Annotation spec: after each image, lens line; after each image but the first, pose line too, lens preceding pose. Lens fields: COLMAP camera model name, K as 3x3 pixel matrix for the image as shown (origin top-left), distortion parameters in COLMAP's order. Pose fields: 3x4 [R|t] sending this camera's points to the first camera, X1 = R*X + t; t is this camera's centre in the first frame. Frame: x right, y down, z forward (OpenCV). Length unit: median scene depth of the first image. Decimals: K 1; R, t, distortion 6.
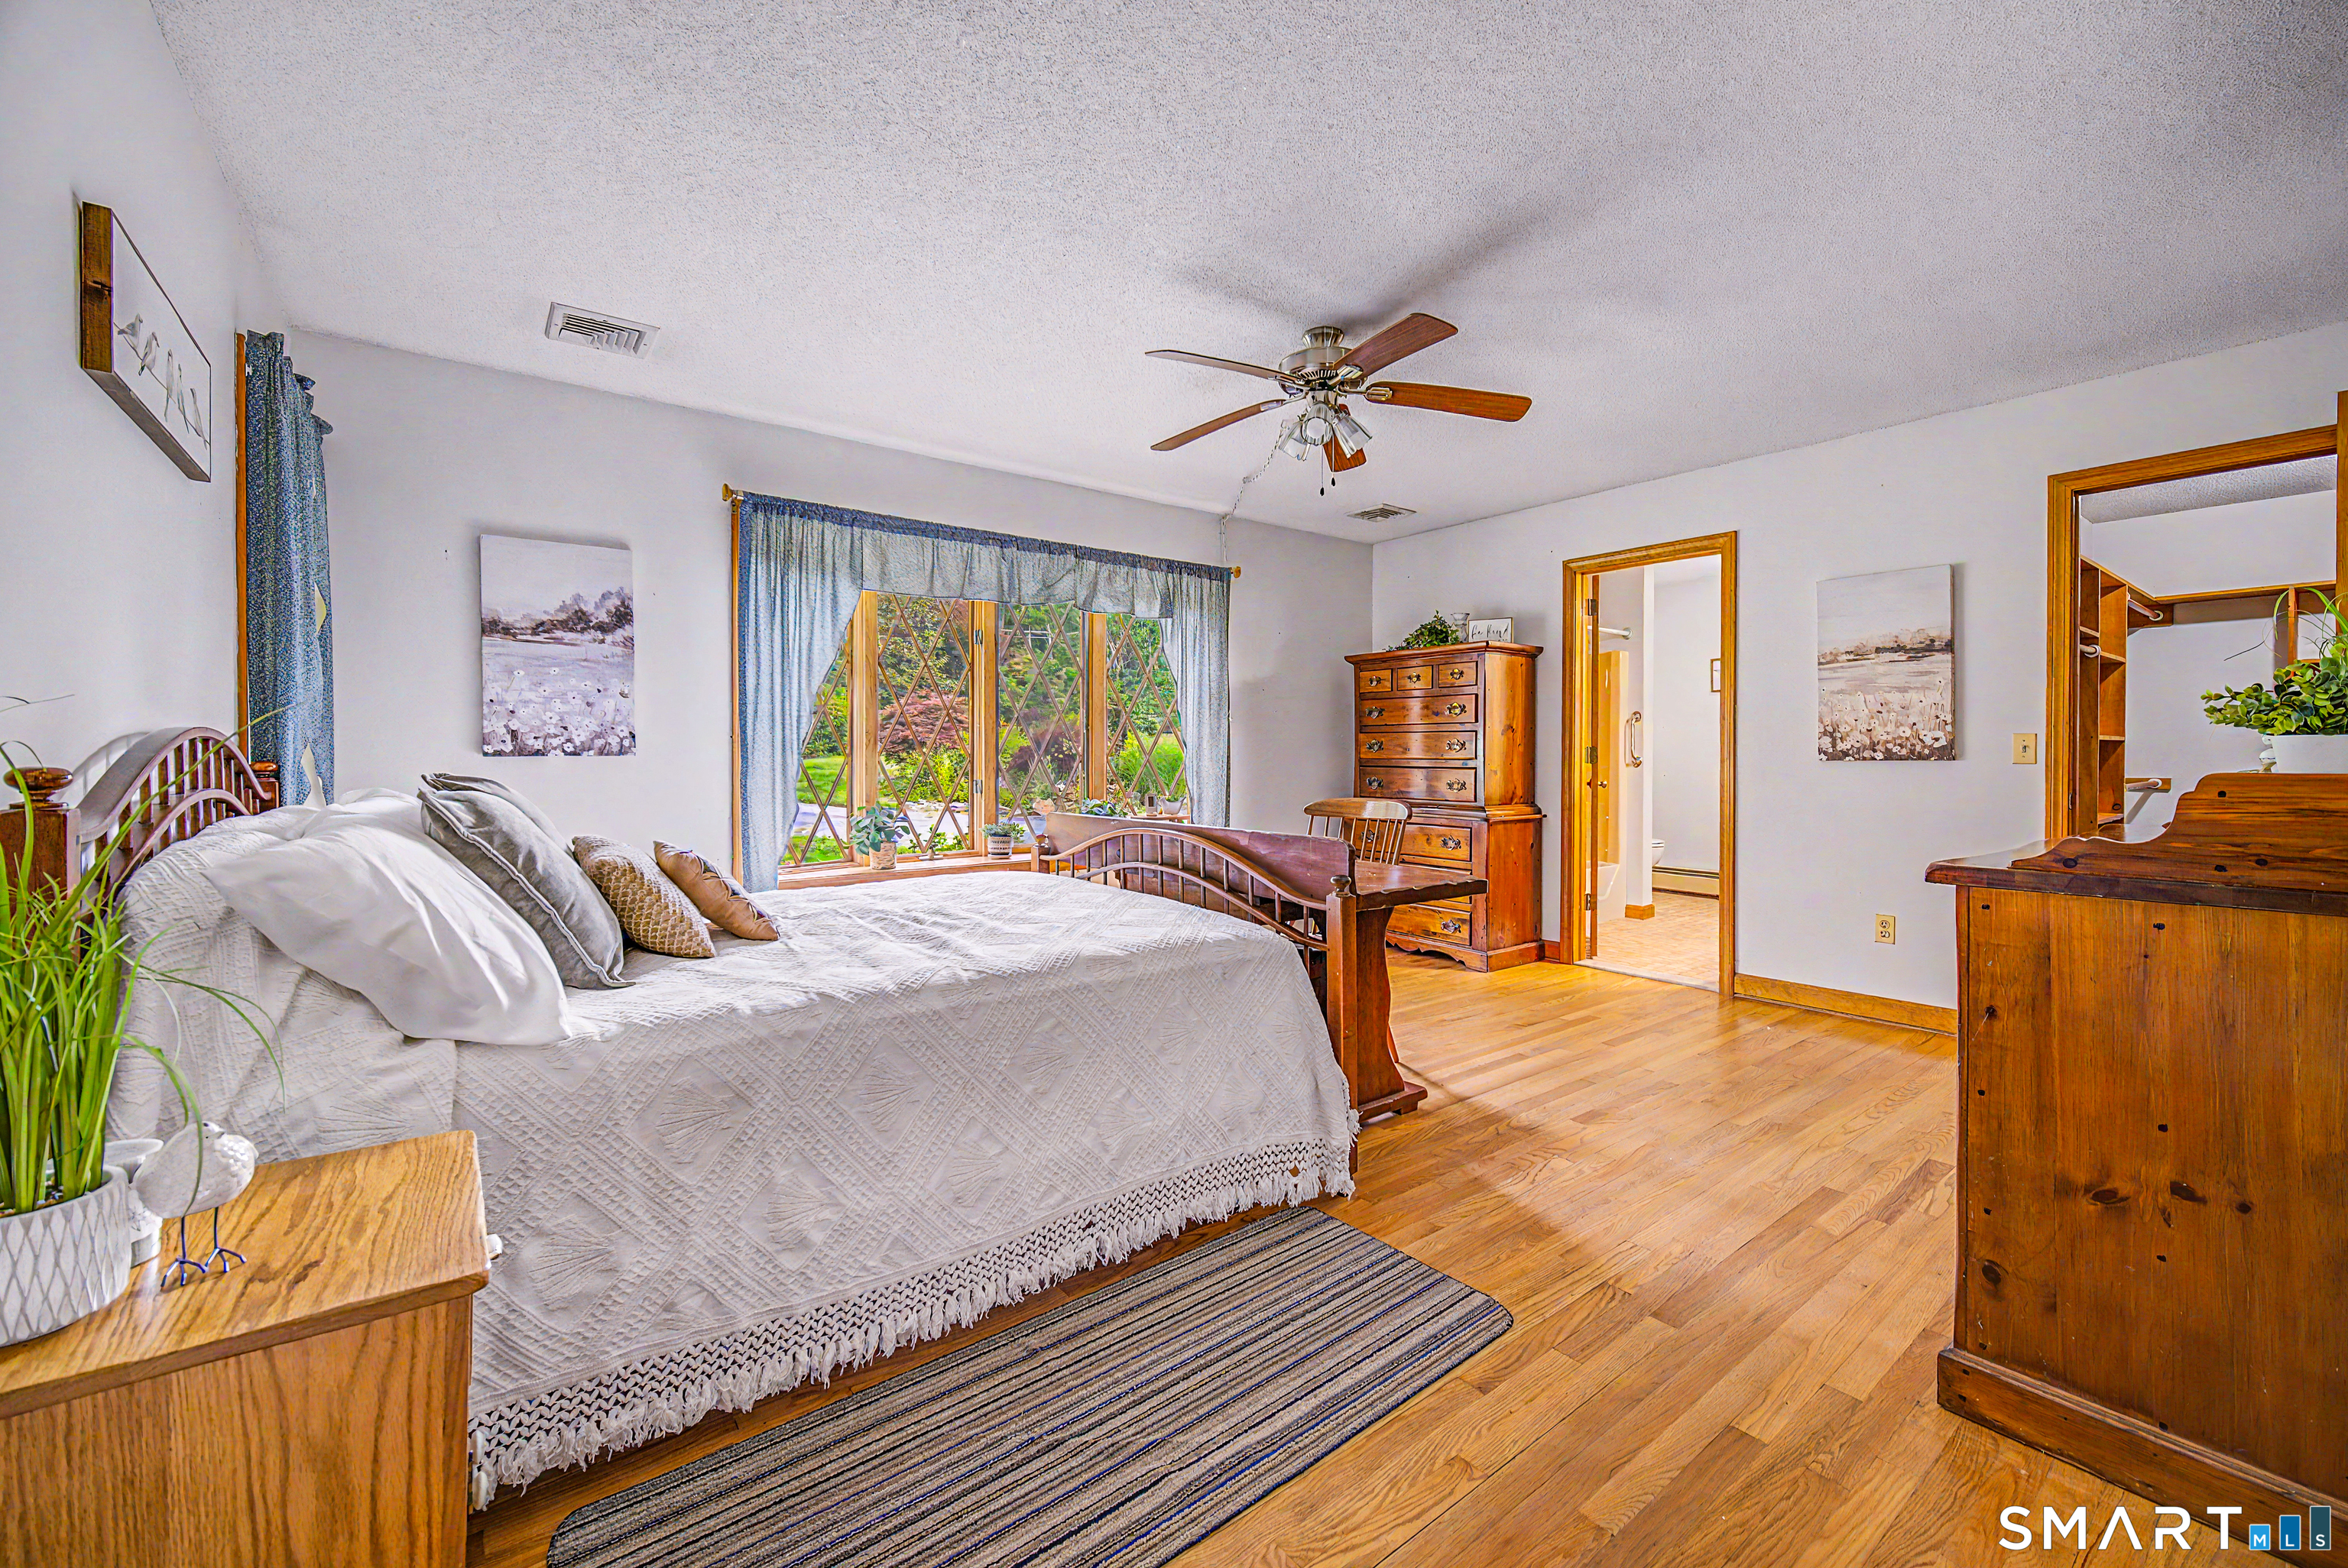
lens RADIAL K [[952.4, 0, 1178.0], [0, 952.4, 763.5], [0, 0, 1]] dist [-0.001323, -0.000048]
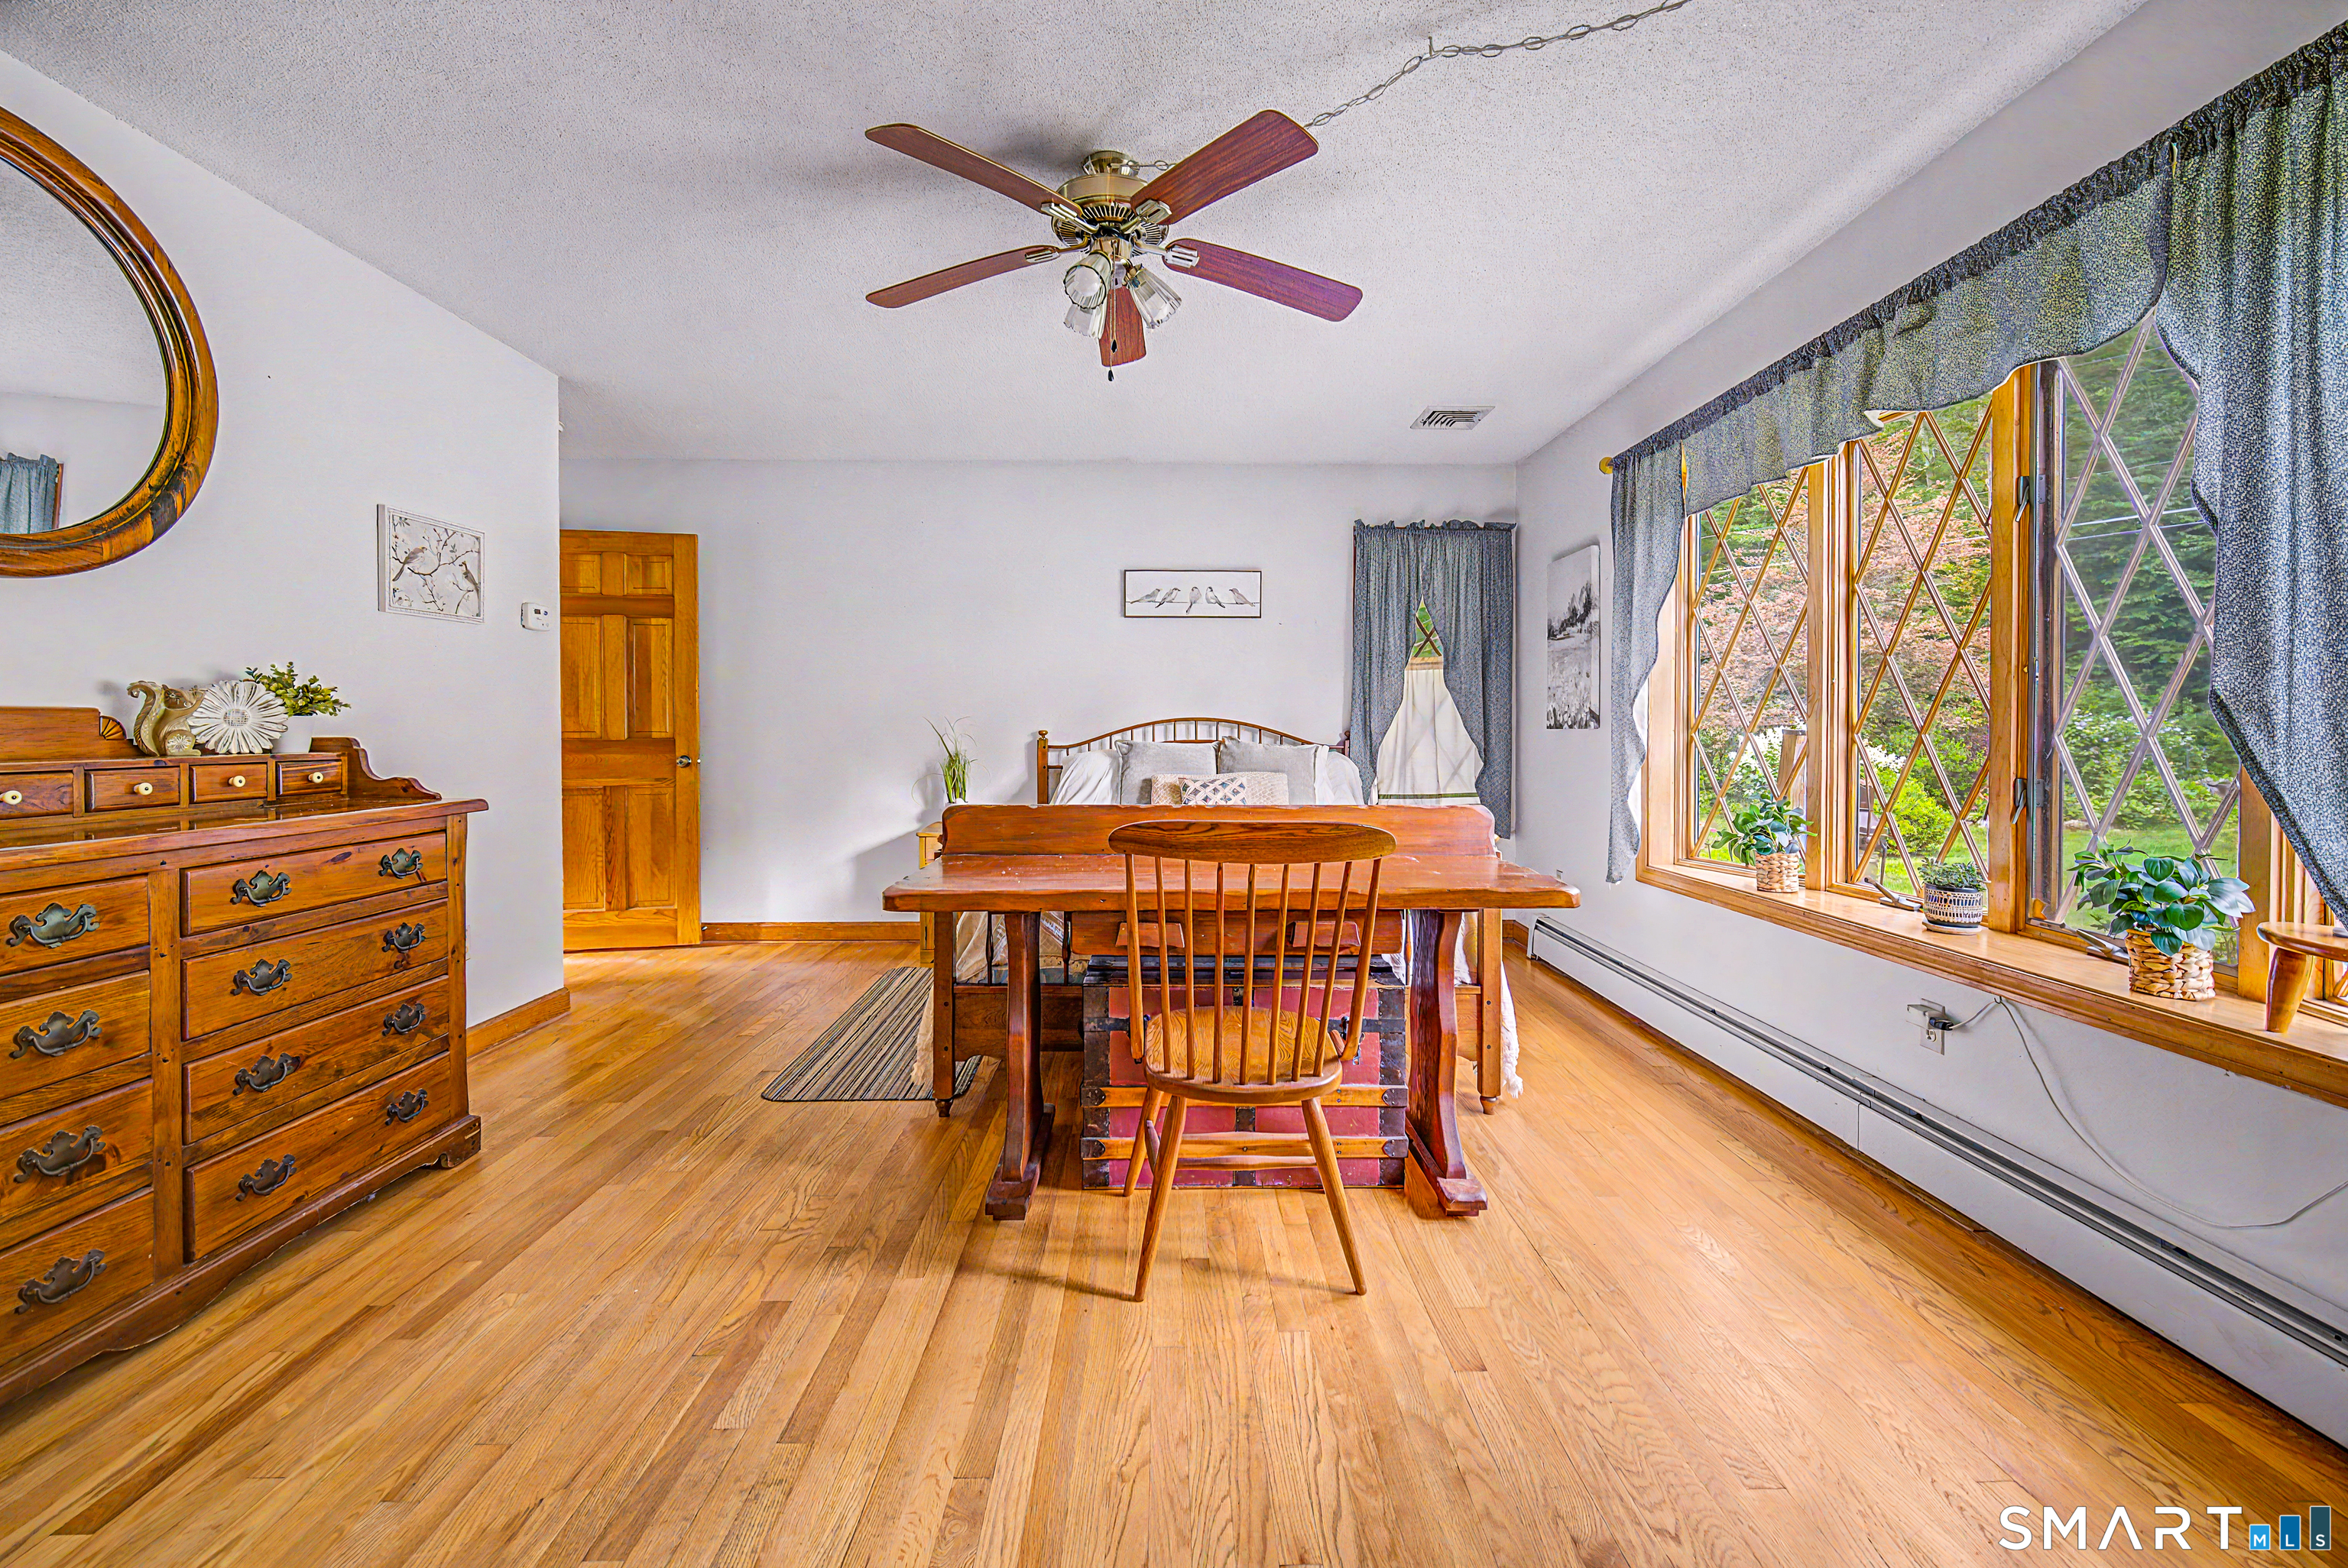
lens RADIAL K [[975.6, 0, 1147.4], [0, 975.6, 780.9], [0, 0, 1]] dist [-0.001628, 0.000351]
pose [[-0.611437, 0.029360, -0.790748, 0.579094], [-0.017329, 0.998575, 0.050476, -0.005012], [0.791103, 0.044566, -0.610057, 1.176688]]
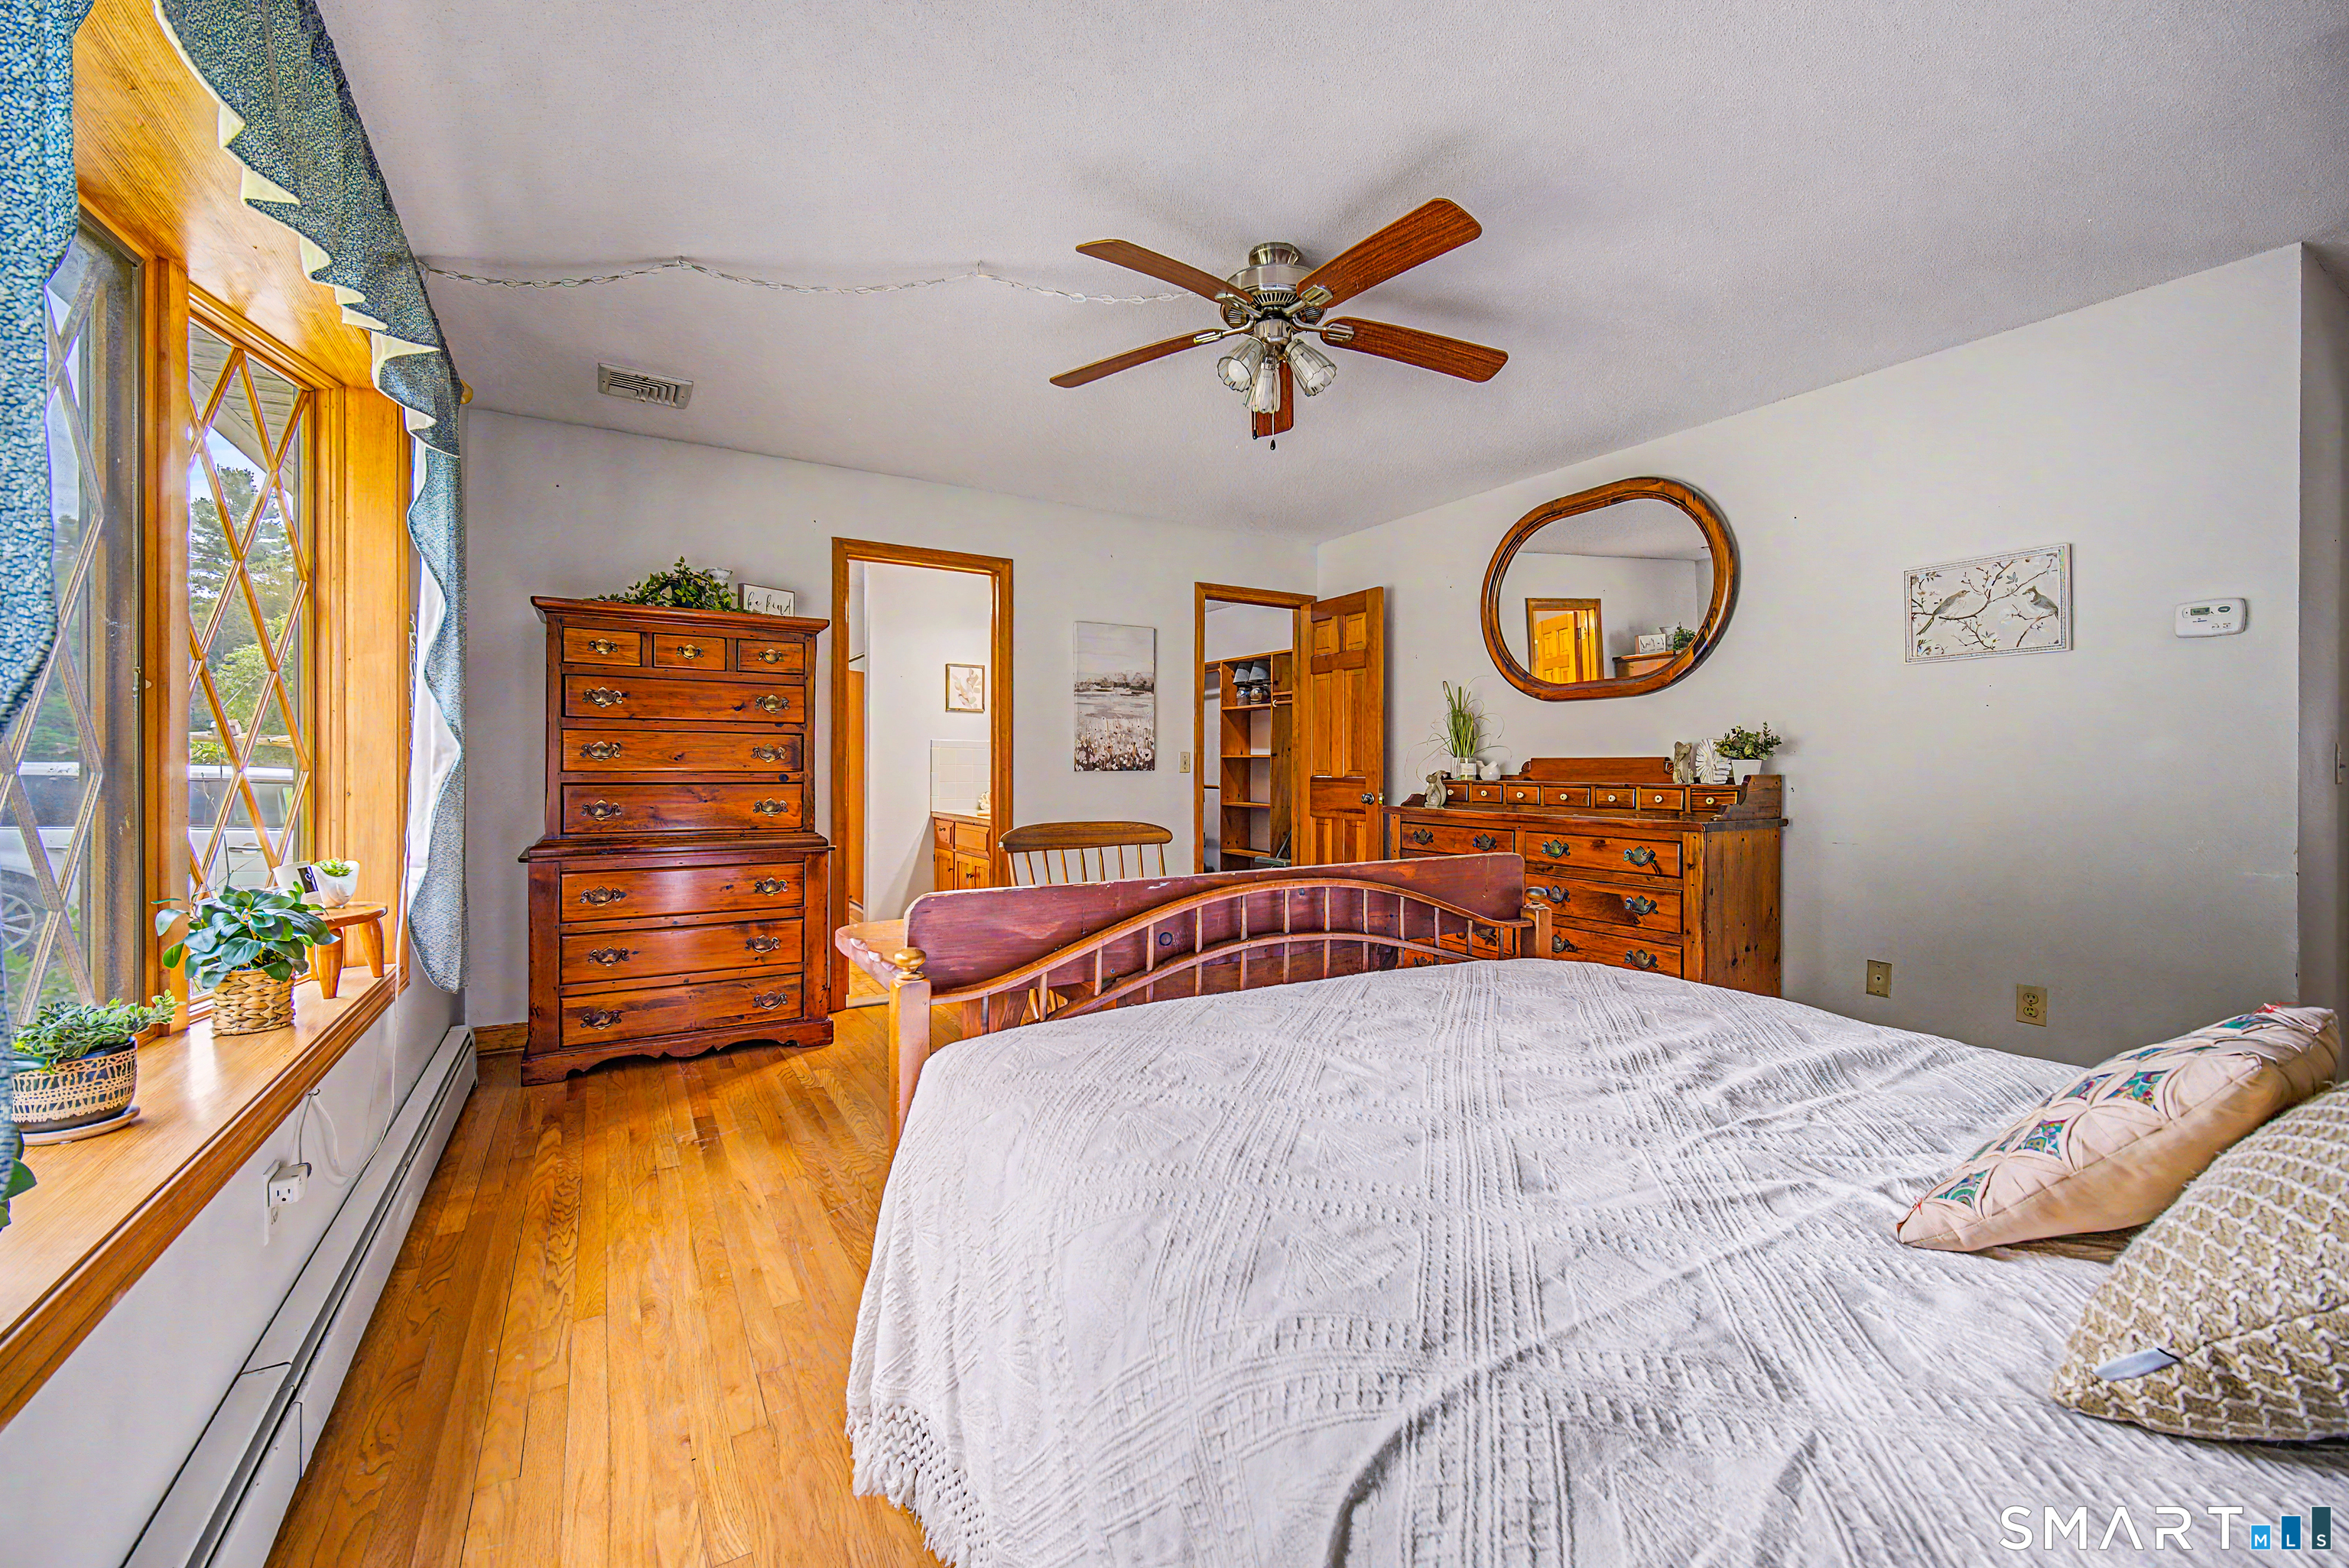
lens RADIAL K [[952.9, 0, 1178.5], [0, 952.9, 763.5], [0, 0, 1]] dist [-0.001323, -0.000048]
pose [[0.097240, 0.008330, 0.995226, -0.530318], [0.010364, 0.999902, -0.009382, -0.000200], [-0.995207, 0.011227, 0.097144, 0.803083]]
